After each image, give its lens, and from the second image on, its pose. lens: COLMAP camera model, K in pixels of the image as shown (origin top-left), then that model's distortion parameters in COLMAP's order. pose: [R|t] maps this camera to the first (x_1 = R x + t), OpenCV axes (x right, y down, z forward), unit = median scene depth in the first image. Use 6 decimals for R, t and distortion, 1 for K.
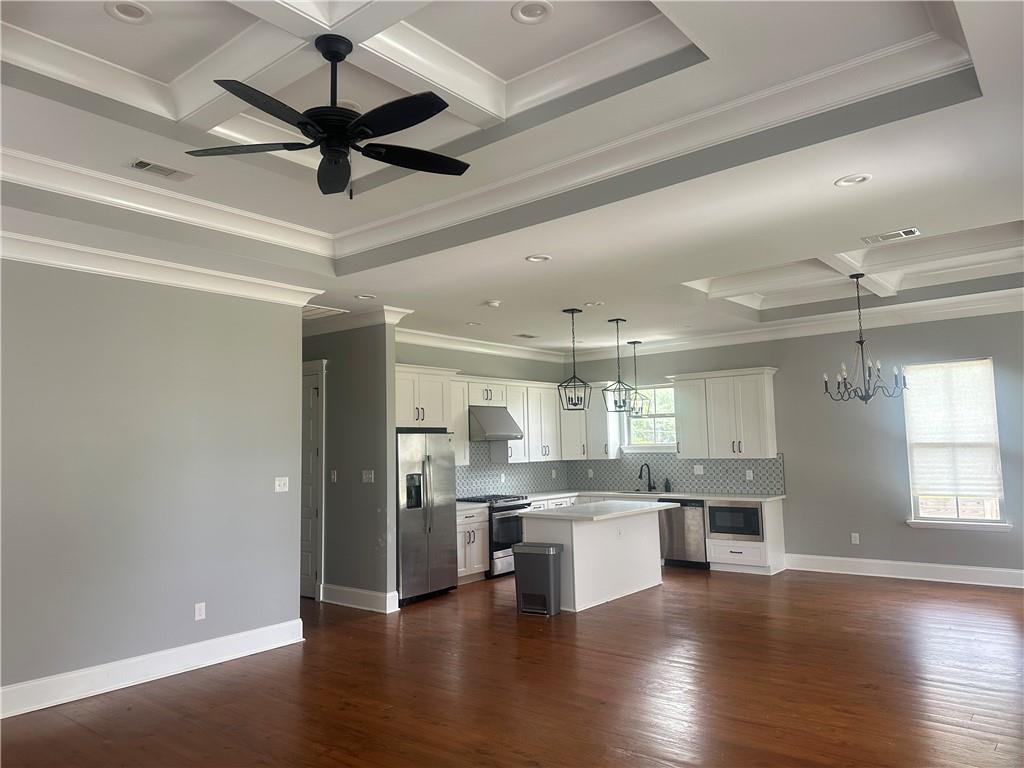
lens RADIAL K [[721.0, 0, 508.1], [0, 721.0, 383.5], [0, 0, 1]] dist [0.161044, -0.255321]
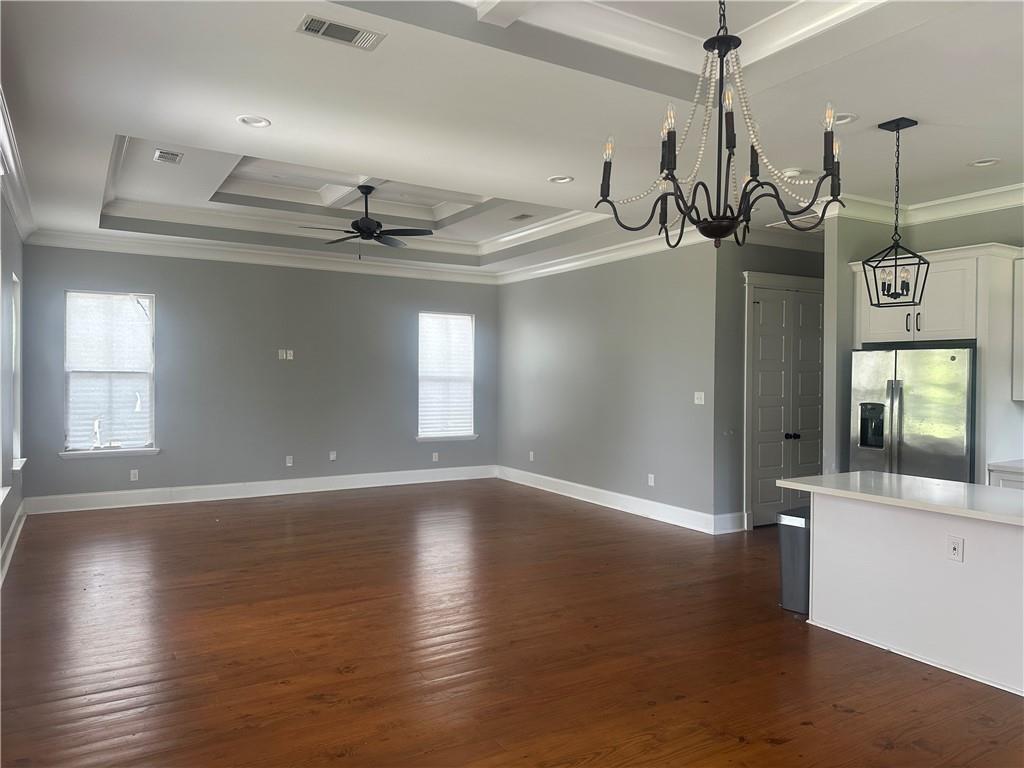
lens RADIAL K [[721.0, 0, 508.1], [0, 721.0, 383.5], [0, 0, 1]] dist [0.161044, -0.255321]
pose [[-0.345728, 0.034411, -0.937704, 0.616339], [0.087519, 0.996154, 0.004287, 0.056746], [0.934244, -0.080585, -0.347410, 0.770708]]
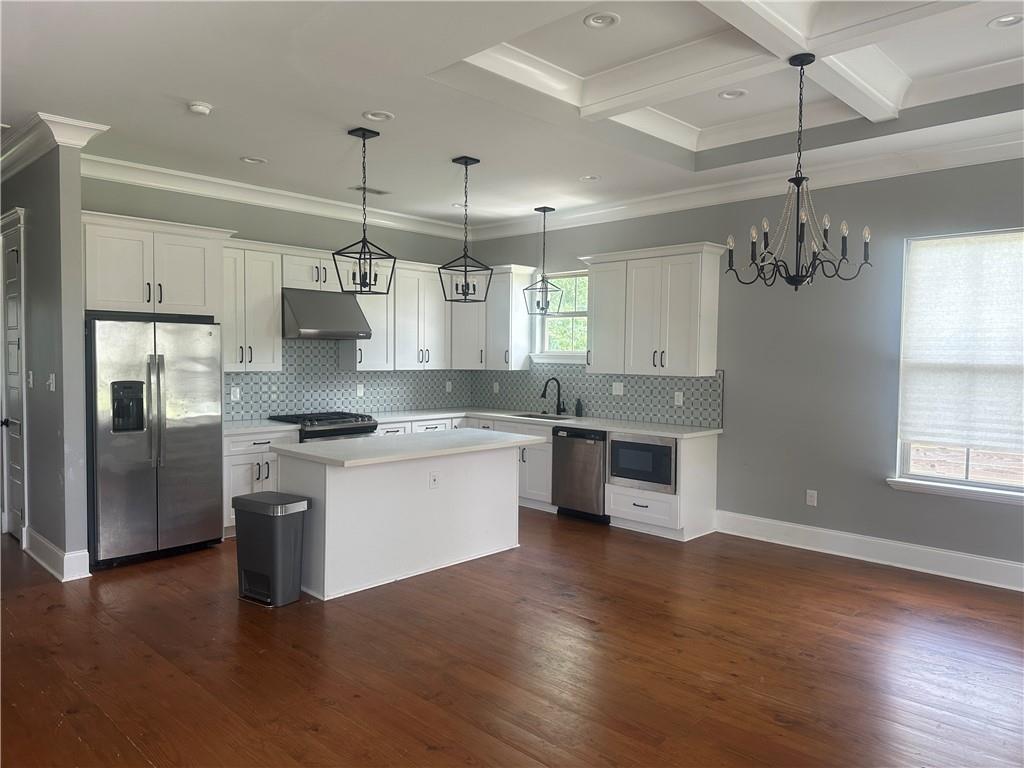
lens RADIAL K [[721.0, 0, 508.1], [0, 721.0, 383.5], [0, 0, 1]] dist [0.161044, -0.255321]
pose [[0.995237, 0.040334, -0.088750, 0.236693], [-0.028382, 0.990839, 0.132029, 0.022684], [0.093262, -0.128882, 0.987265, 0.302537]]
